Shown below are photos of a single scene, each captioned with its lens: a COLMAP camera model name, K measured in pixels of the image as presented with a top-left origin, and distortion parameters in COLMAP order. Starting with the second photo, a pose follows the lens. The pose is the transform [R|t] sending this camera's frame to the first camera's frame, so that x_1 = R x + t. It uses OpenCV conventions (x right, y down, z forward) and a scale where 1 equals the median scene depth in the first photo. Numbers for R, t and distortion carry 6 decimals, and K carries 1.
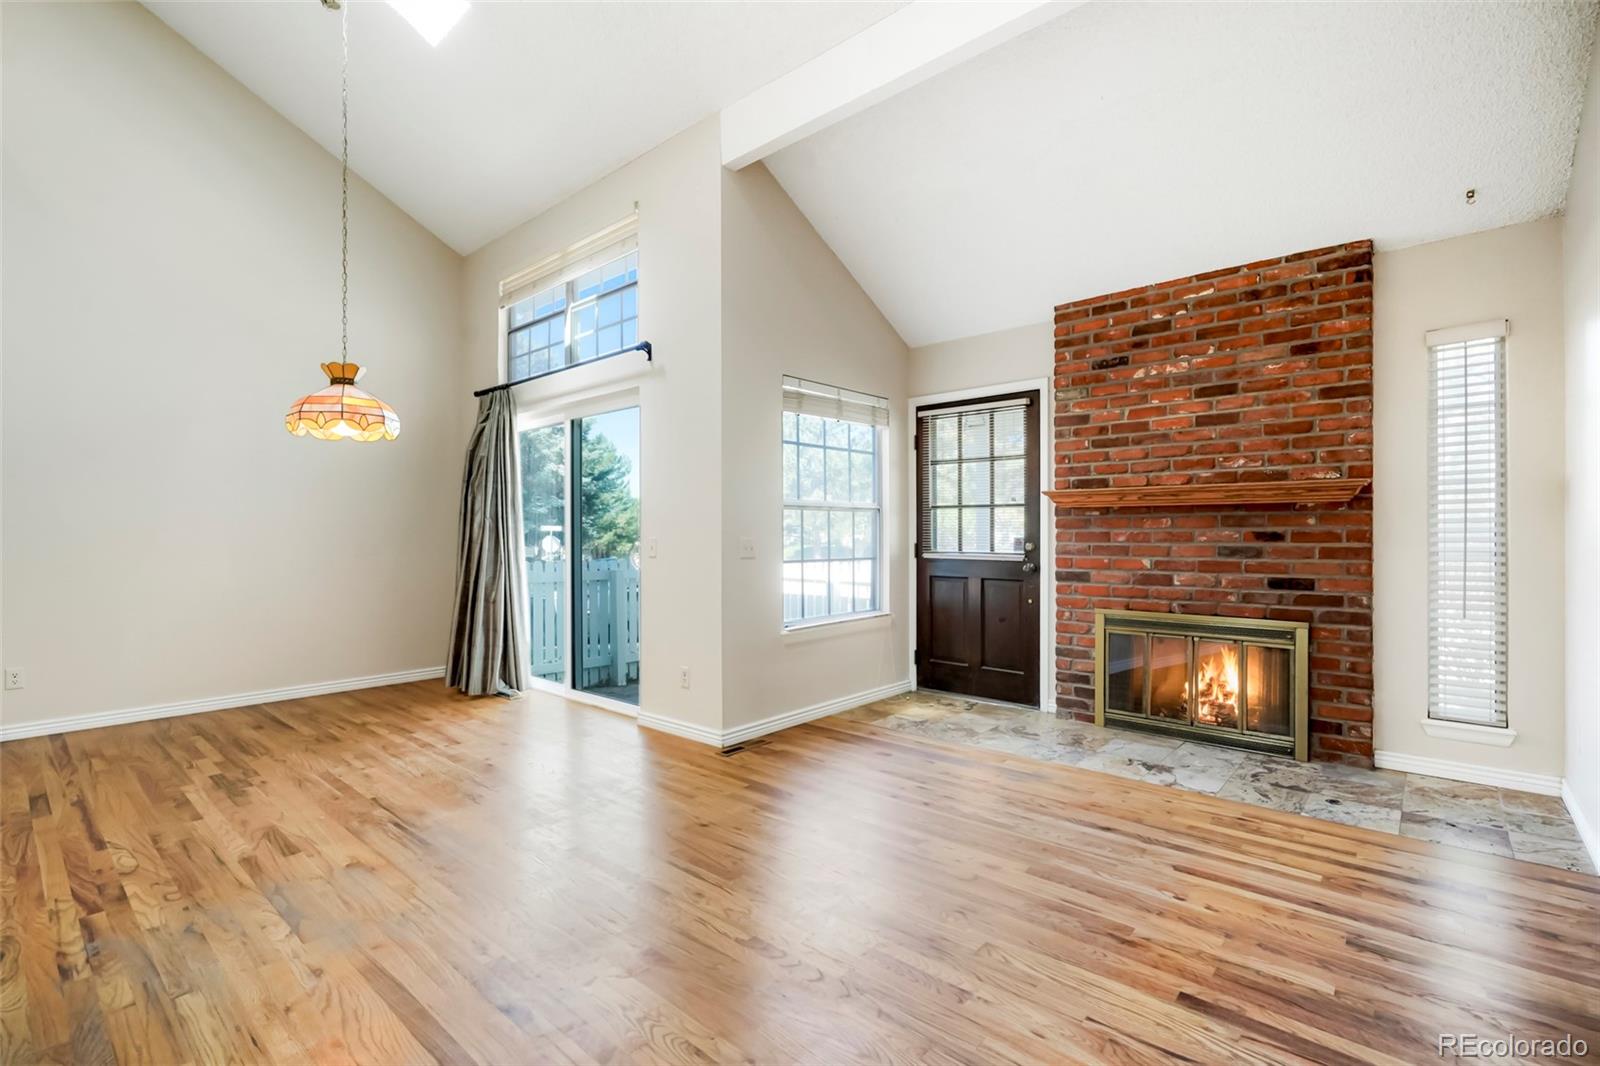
lens RADIAL K [[727.0, 0, 806.1], [0, 727.0, 532.9], [0, 0, 1]] dist [-0.019151, 0.005061]
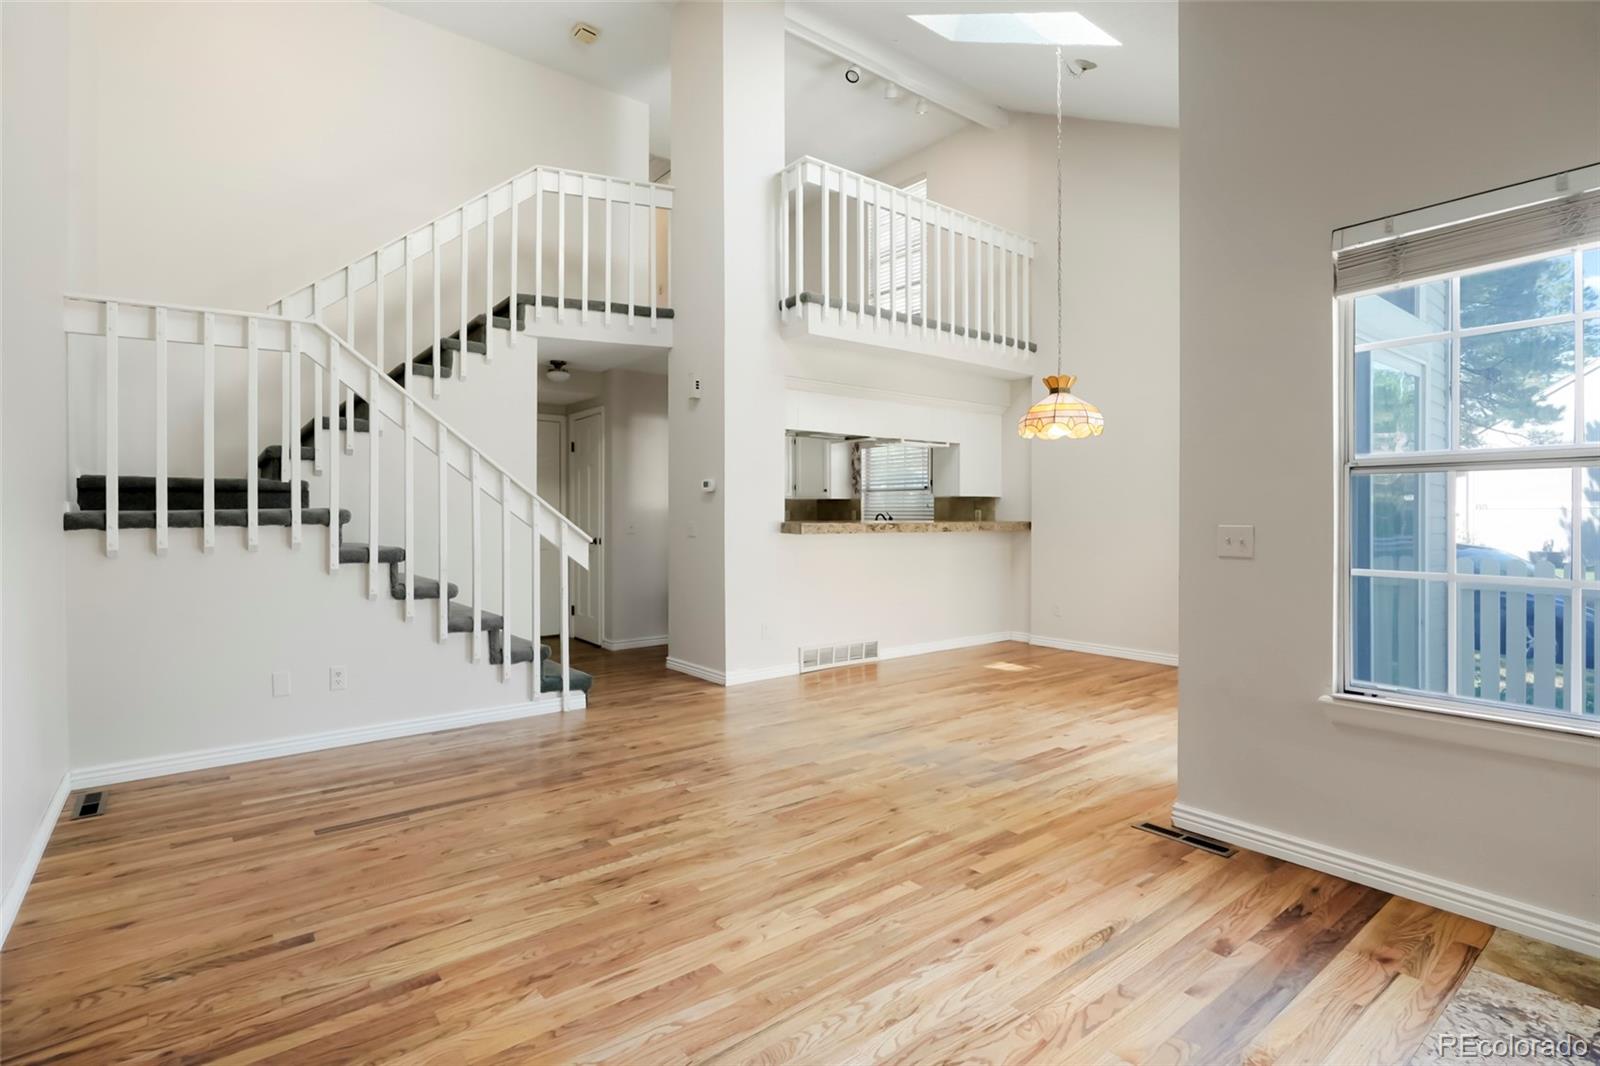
lens RADIAL K [[773.7, 0, 786.0], [0, 773.7, 527.4], [0, 0, 1]] dist [-0.009071, 0.001531]
pose [[-0.194210, 0.016140, -0.980827, 0.683476], [-0.000930, 0.999861, 0.016638, -0.003150], [0.980960, 0.004144, -0.194168, 0.781024]]
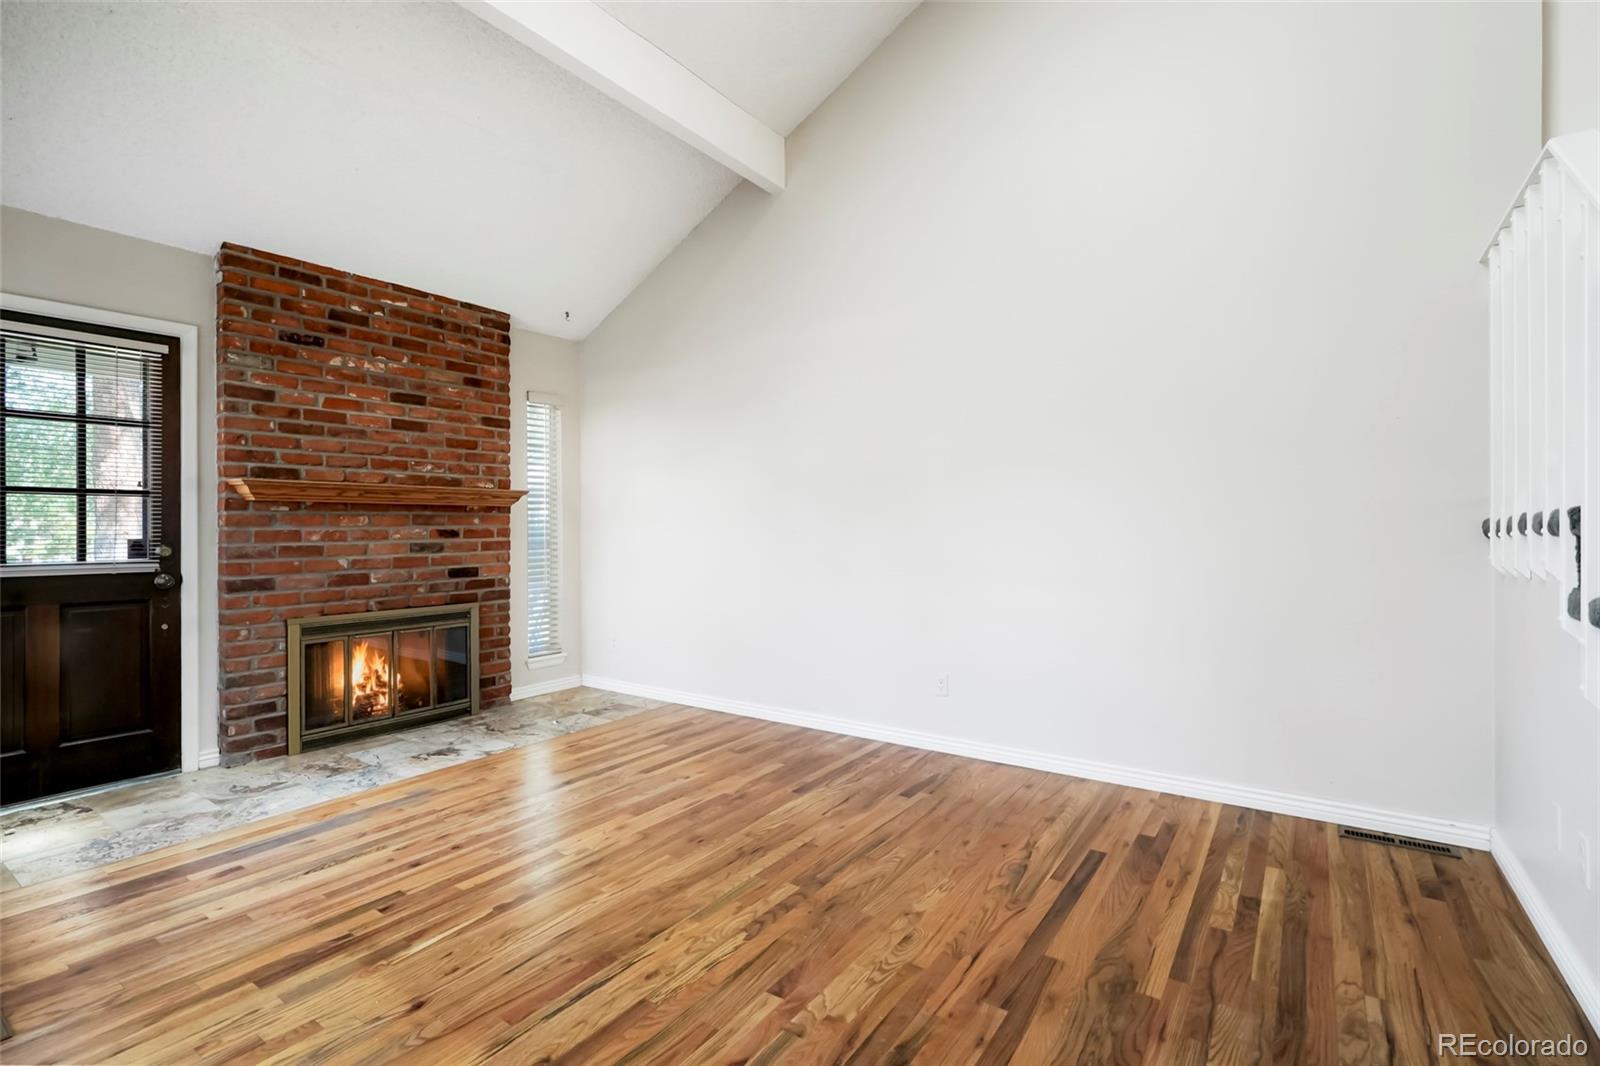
lens RADIAL K [[727.0, 0, 799.3], [0, 727.0, 526.7], [0, 0, 1]] dist [-0.019151, 0.005061]
pose [[-0.110714, 0.003878, 0.993845, -0.574238], [0.006438, 0.999974, -0.003185, 0.001141], [-0.993831, 0.006046, -0.110736, 0.547573]]
